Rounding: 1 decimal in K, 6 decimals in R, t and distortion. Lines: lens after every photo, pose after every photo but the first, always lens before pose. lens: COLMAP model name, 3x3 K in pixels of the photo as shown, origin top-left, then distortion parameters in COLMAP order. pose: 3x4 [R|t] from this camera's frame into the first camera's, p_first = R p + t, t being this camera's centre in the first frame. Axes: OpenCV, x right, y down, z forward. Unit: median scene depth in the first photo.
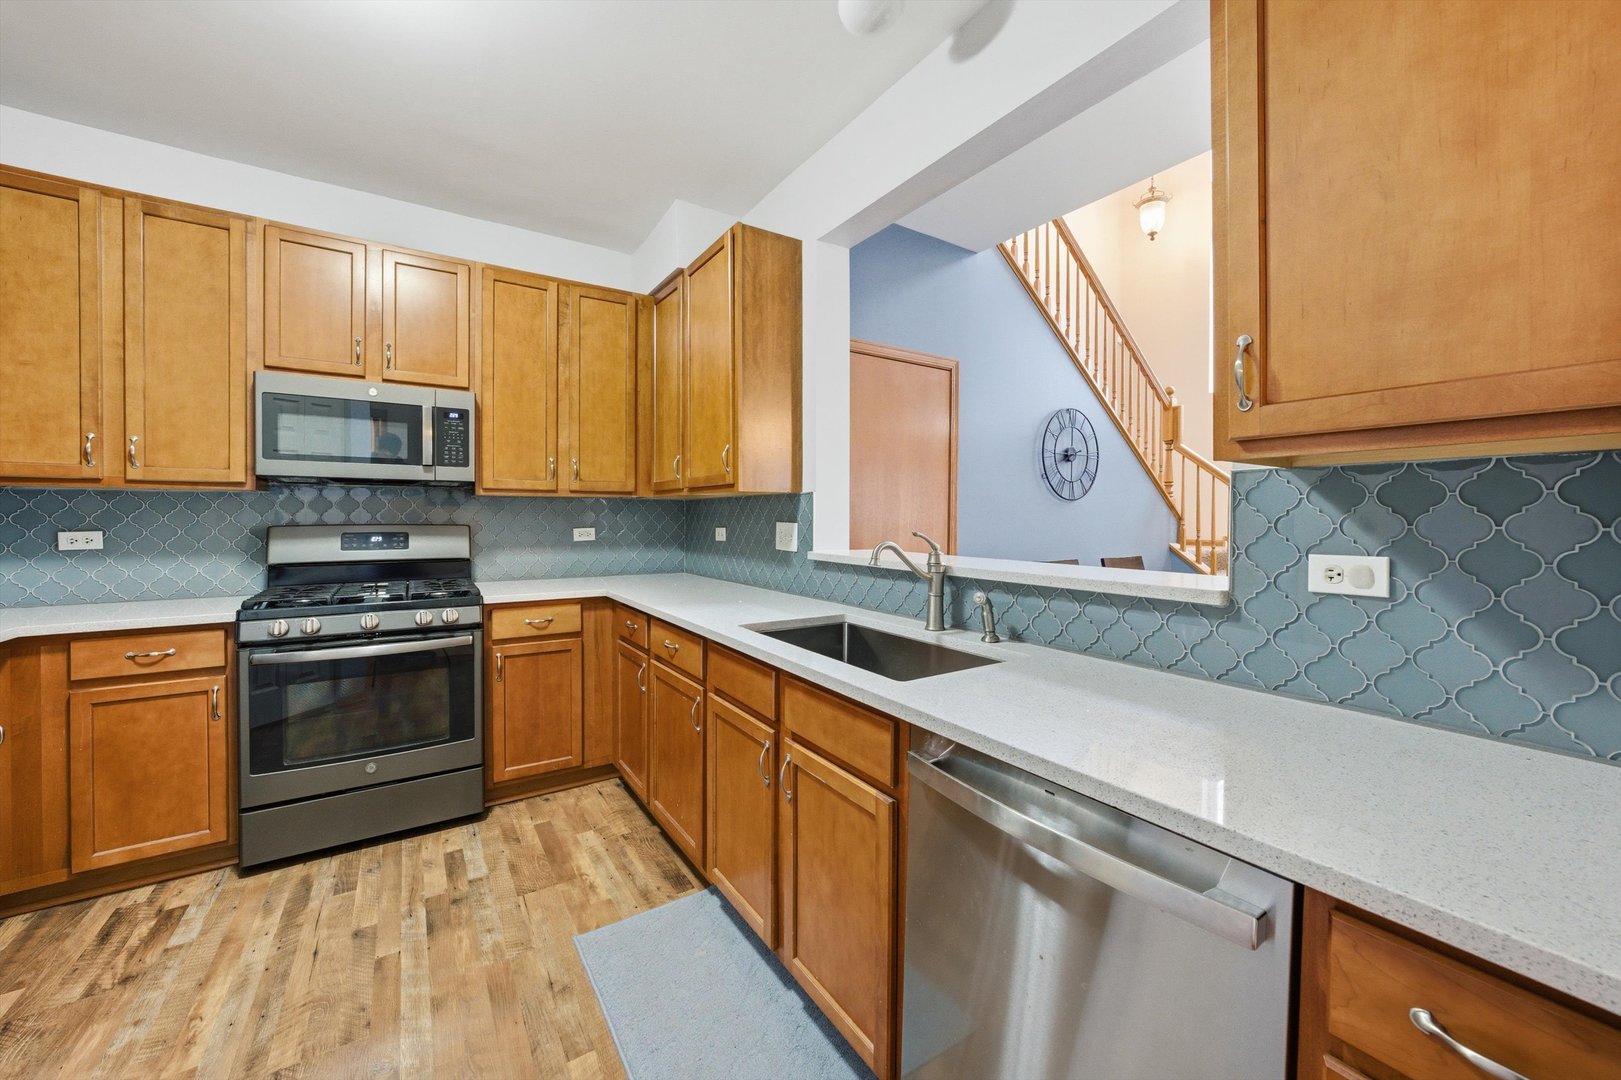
lens RADIAL K [[606.0, 0, 800.7], [0, 606.0, 514.6], [0, 0, 1]] dist [-0.000794, 0.000225]
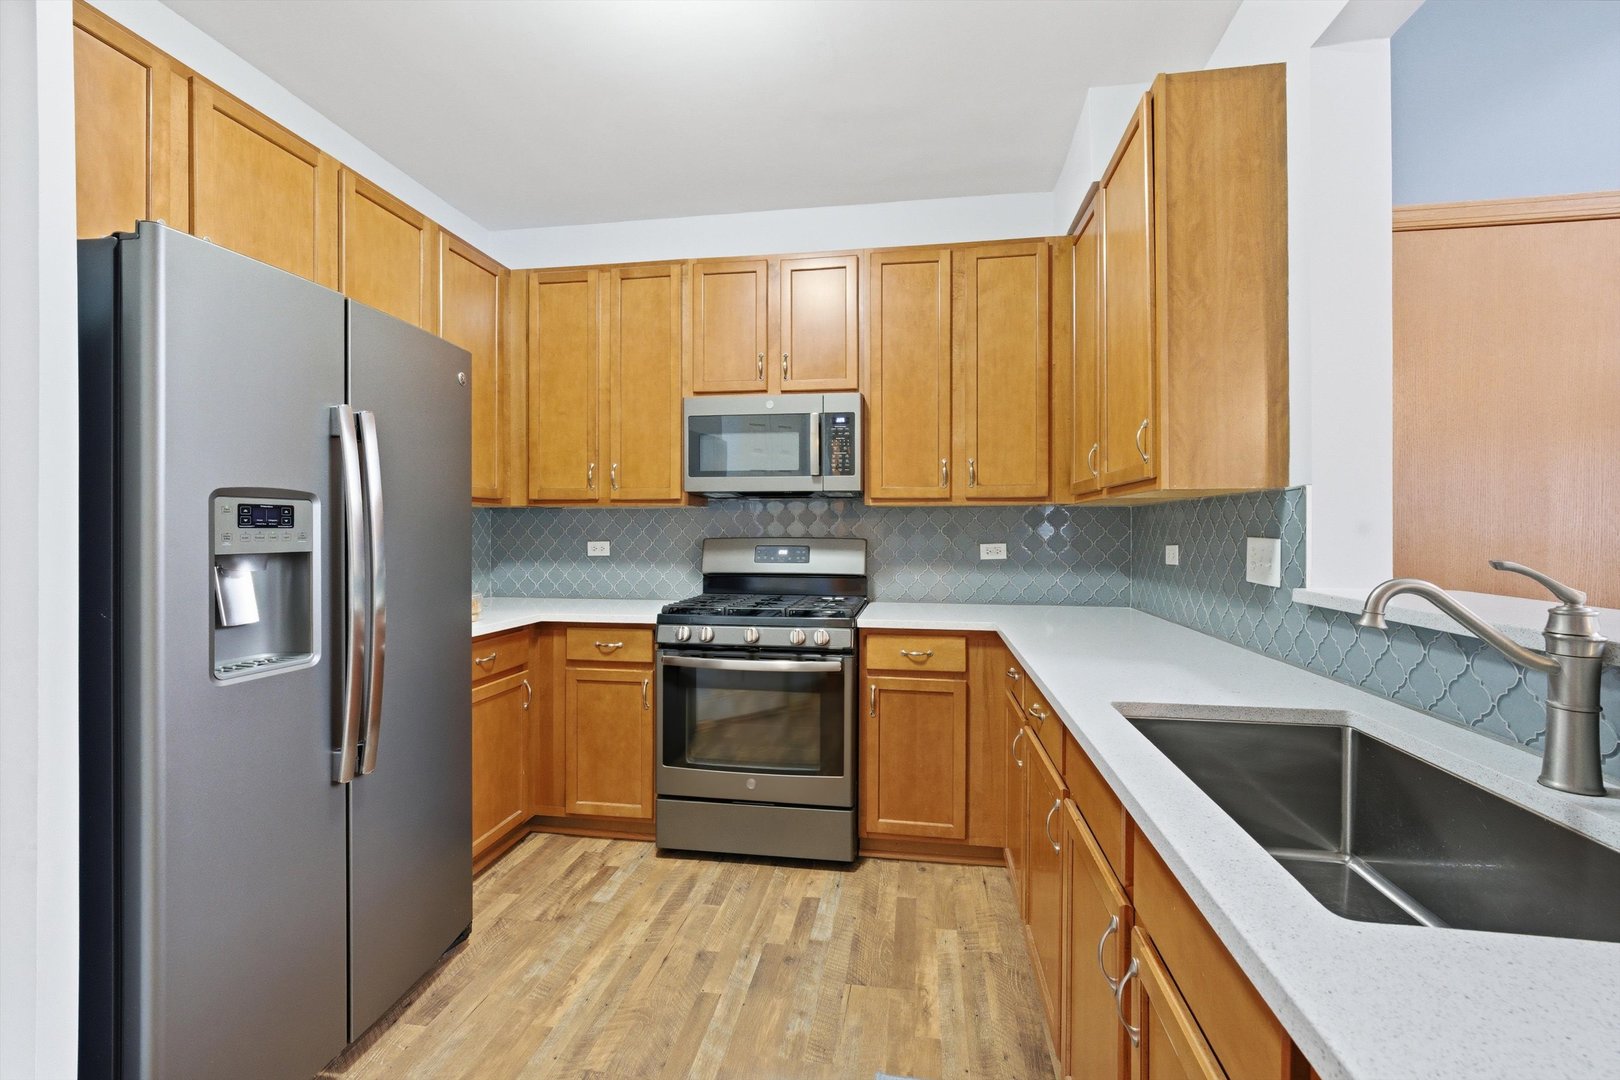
lens RADIAL K [[689.1, 0, 815.8], [0, 689.1, 525.8], [0, 0, 1]] dist [-0.007834, 0.000170]
pose [[0.750036, -0.005133, -0.661377, 0.104859], [0.002320, 0.999984, -0.005130, 0.003193], [0.661393, 0.002313, 0.750036, 0.208083]]
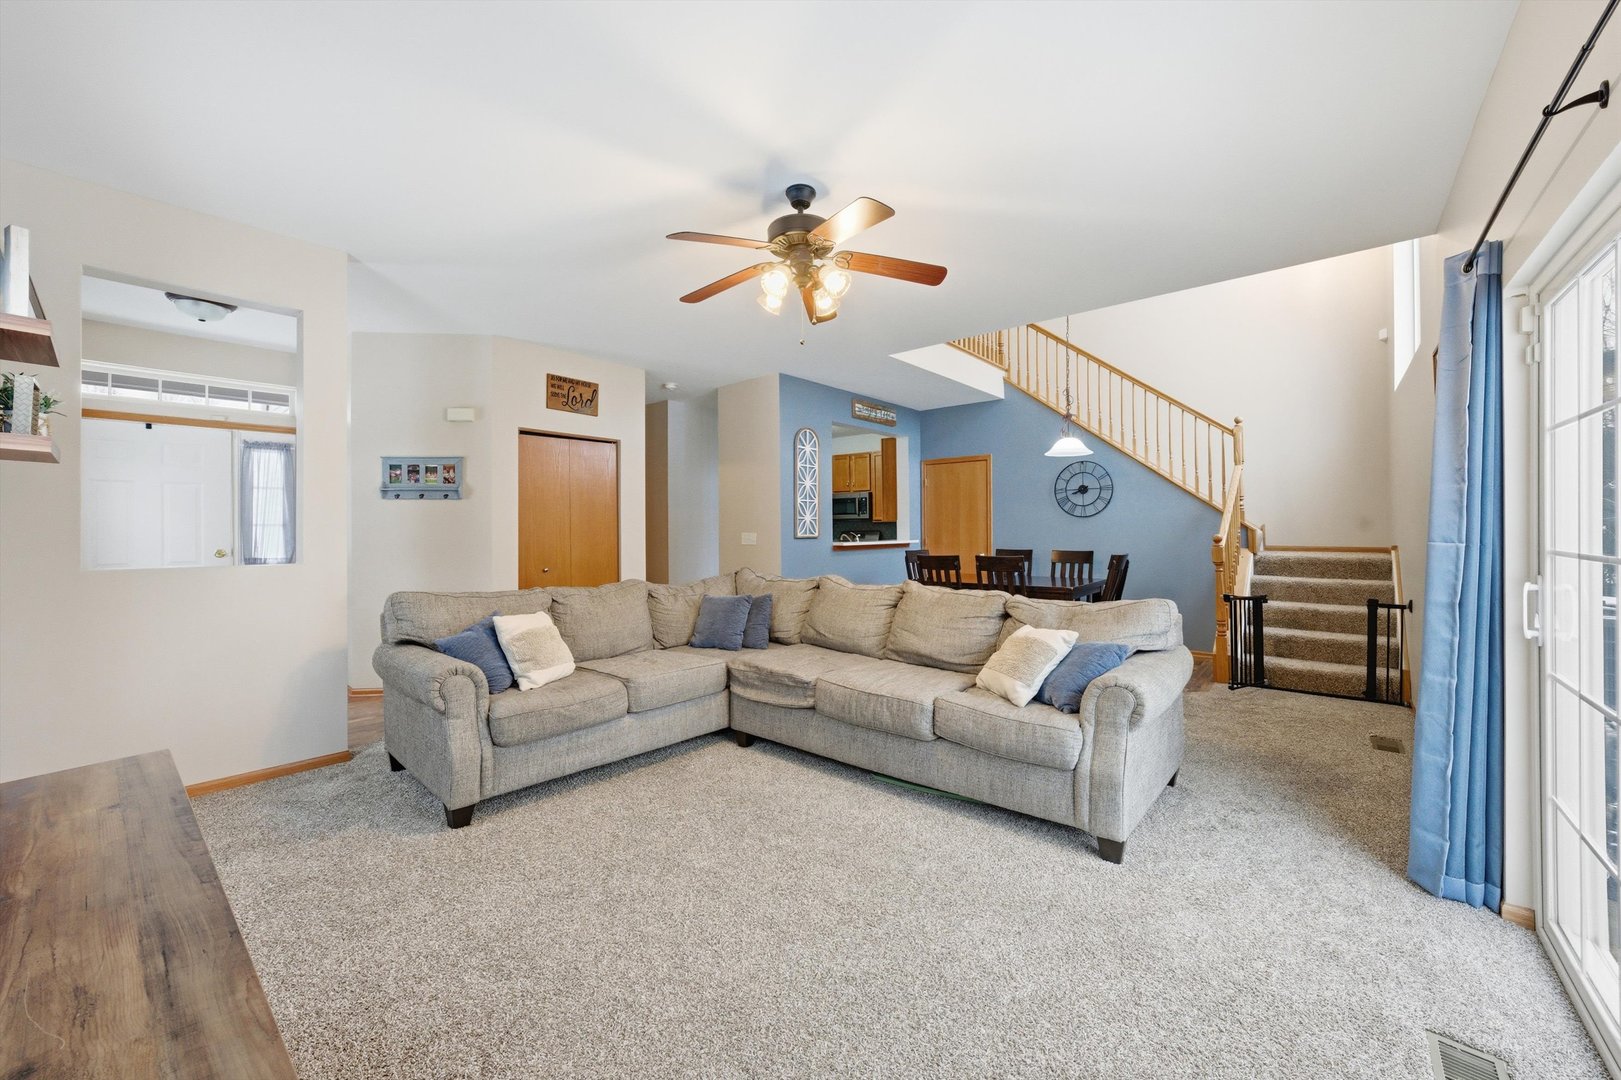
lens RADIAL K [[596.4, 0, 811.1], [0, 596.4, 529.4], [0, 0, 1]] dist [-0.000127, 0.000052]
pose [[0.280148, -0.004645, -0.959946, 2.832401], [0.004378, 0.999984, -0.003561, 0.016335], [0.959947, -0.003205, 0.280163, -0.238165]]
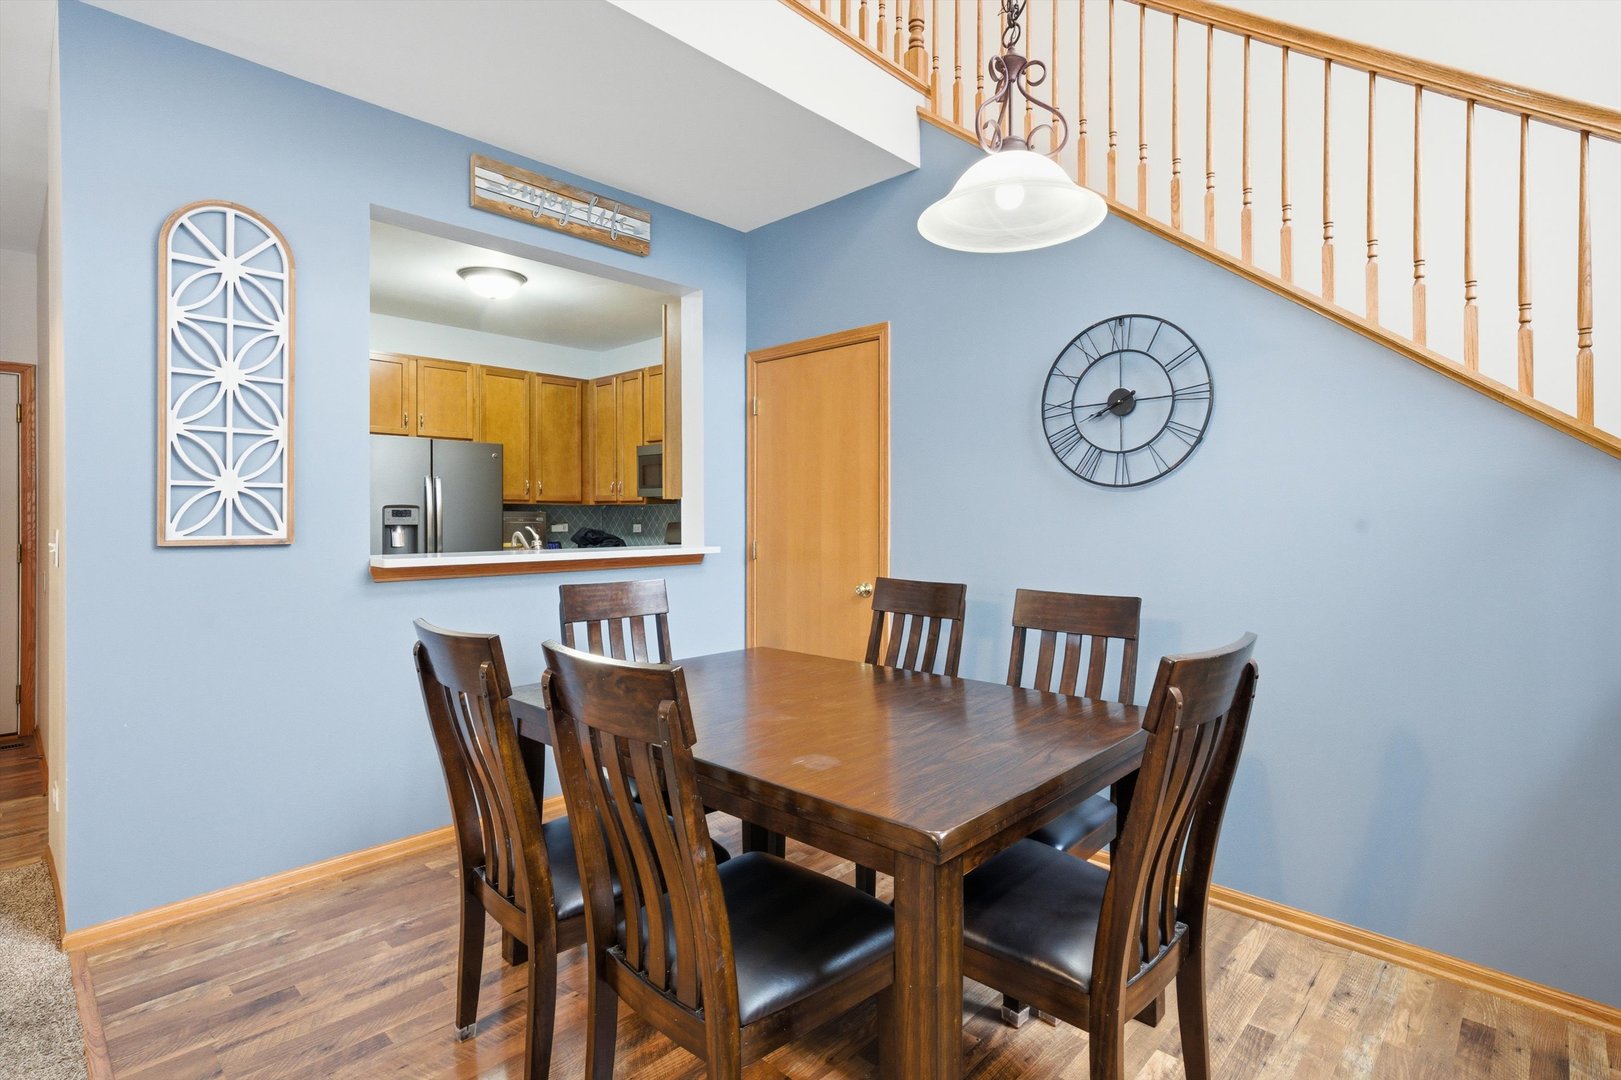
lens RADIAL K [[782.9, 0, 792.9], [0, 782.9, 523.0], [0, 0, 1]] dist [-0.000720, -0.000199]
pose [[0.219110, 0.002495, -0.975697, 1.683495], [-0.003034, 0.999994, 0.001876, 0.009797], [0.975696, 0.002549, 0.219116, 0.901794]]
